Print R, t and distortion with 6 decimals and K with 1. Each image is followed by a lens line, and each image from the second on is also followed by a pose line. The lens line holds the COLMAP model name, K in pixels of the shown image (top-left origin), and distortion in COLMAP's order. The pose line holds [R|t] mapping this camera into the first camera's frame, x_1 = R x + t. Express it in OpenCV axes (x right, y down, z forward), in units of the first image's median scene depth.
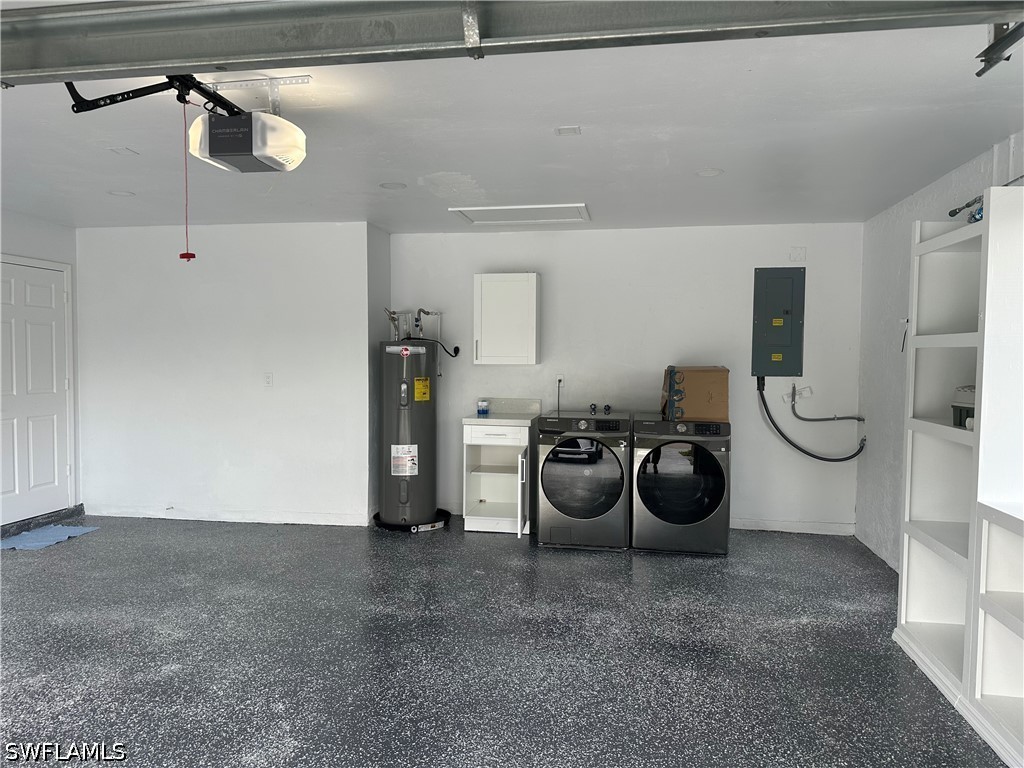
lens RADIAL K [[718.5, 0, 514.1], [0, 718.5, 384.2], [0, 0, 1]] dist [0.063609, -0.071419]
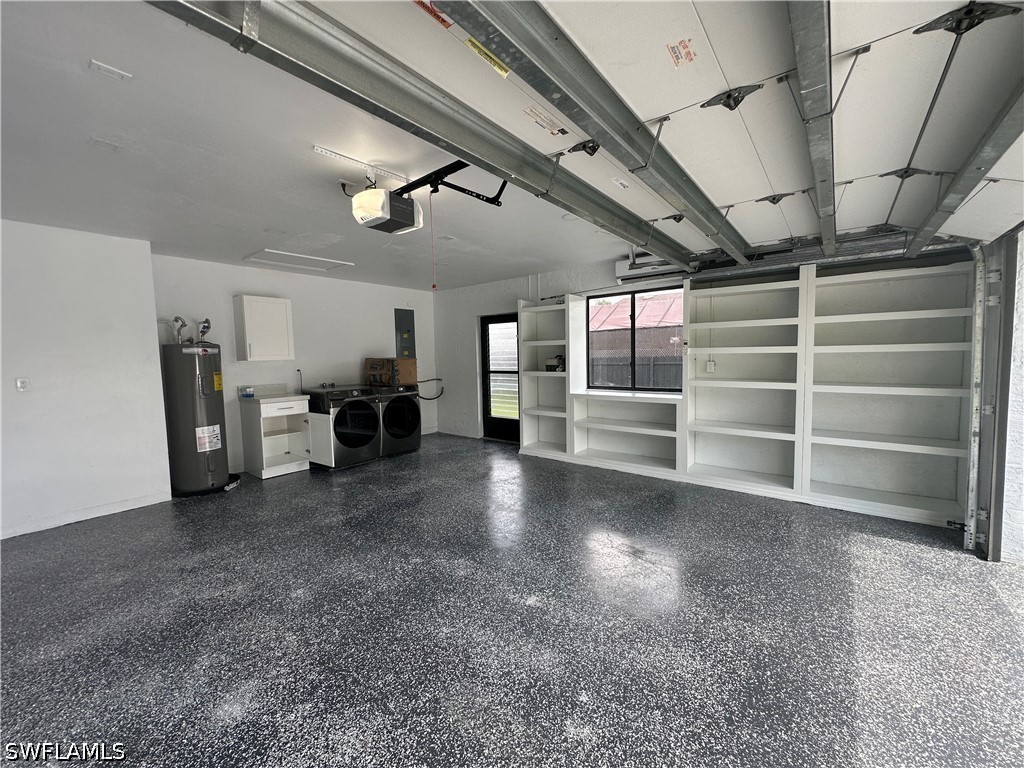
lens RADIAL K [[410.9, 0, 513.1], [0, 410.9, 379.1], [0, 0, 1]] dist [-0.002189, 0.000337]
pose [[0.482215, -0.071310, 0.873146, -0.587242], [0.060337, 0.997018, 0.048104, -0.000709], [-0.873973, 0.029487, 0.485080, 0.197787]]
